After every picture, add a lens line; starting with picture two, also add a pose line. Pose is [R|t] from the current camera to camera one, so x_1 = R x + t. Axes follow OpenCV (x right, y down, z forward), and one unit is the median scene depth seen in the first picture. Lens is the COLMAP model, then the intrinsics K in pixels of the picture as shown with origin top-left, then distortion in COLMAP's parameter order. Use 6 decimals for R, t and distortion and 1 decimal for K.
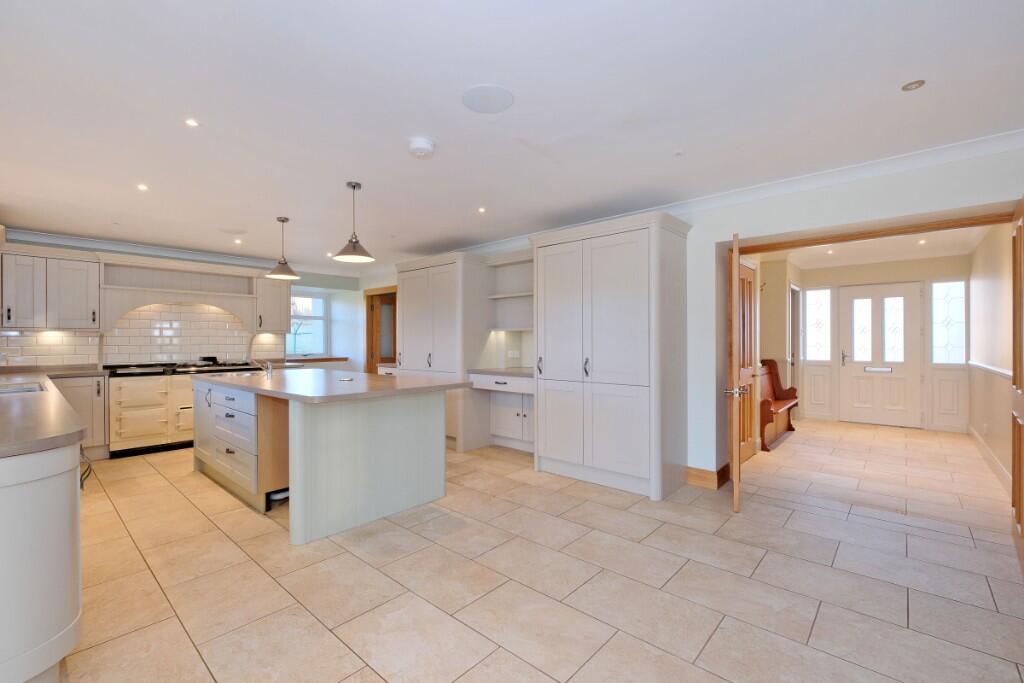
lens RADIAL K [[442.2, 0, 512.0], [0, 442.2, 341.5], [0, 0, 1]] dist [0.001147, 0.000098]
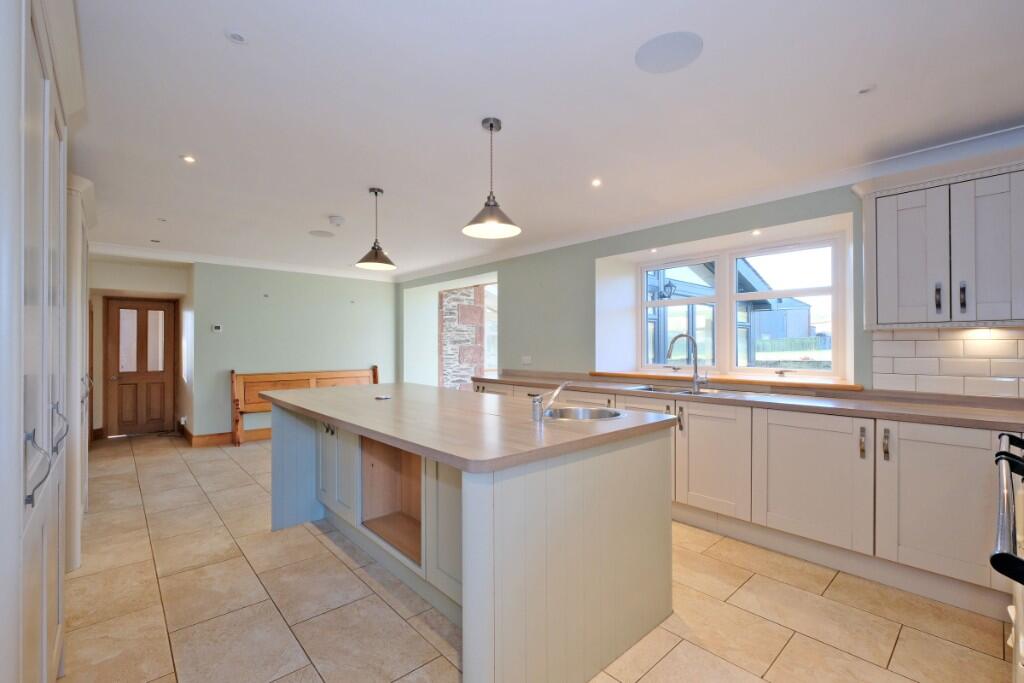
lens RADIAL K [[442.2, 0, 512.0], [0, 442.2, 341.5], [0, 0, 1]] dist [0.001147, 0.000098]
pose [[-0.994131, 0.007874, 0.107893, -0.676773], [0.007012, 0.999940, -0.008367, -0.007146], [-0.107952, -0.007562, -0.994127, 1.727768]]
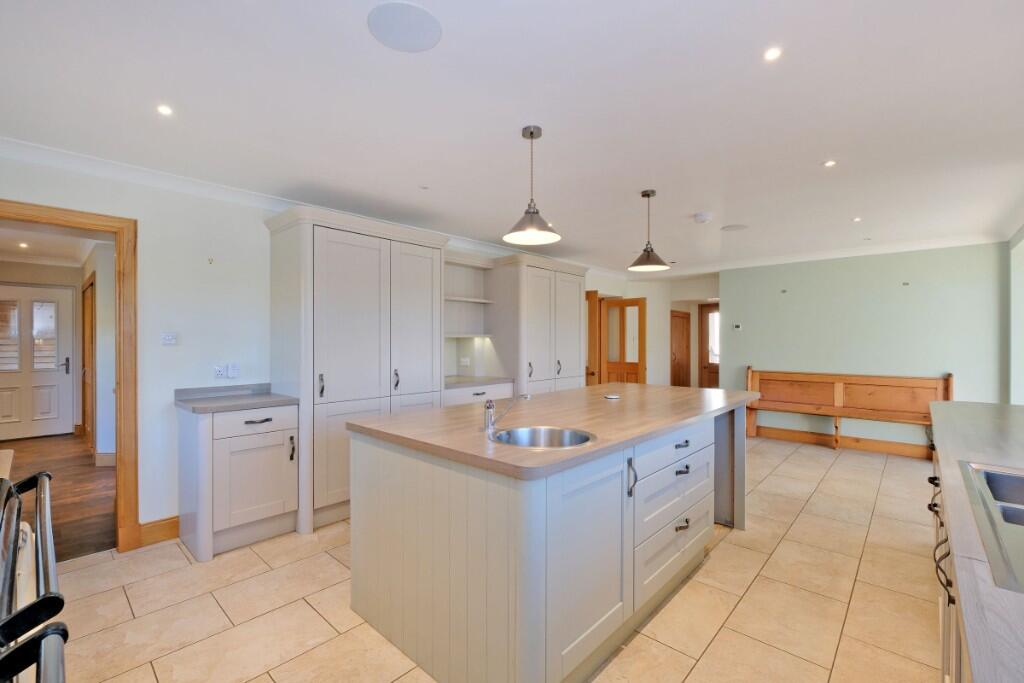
lens RADIAL K [[442.2, 0, 512.0], [0, 442.2, 341.5], [0, 0, 1]] dist [0.001147, 0.000098]
pose [[0.014271, -0.000804, 0.999898, -1.190717], [0.002130, 0.999997, 0.000774, -0.021036], [-0.999896, 0.002119, 0.014273, 1.144284]]
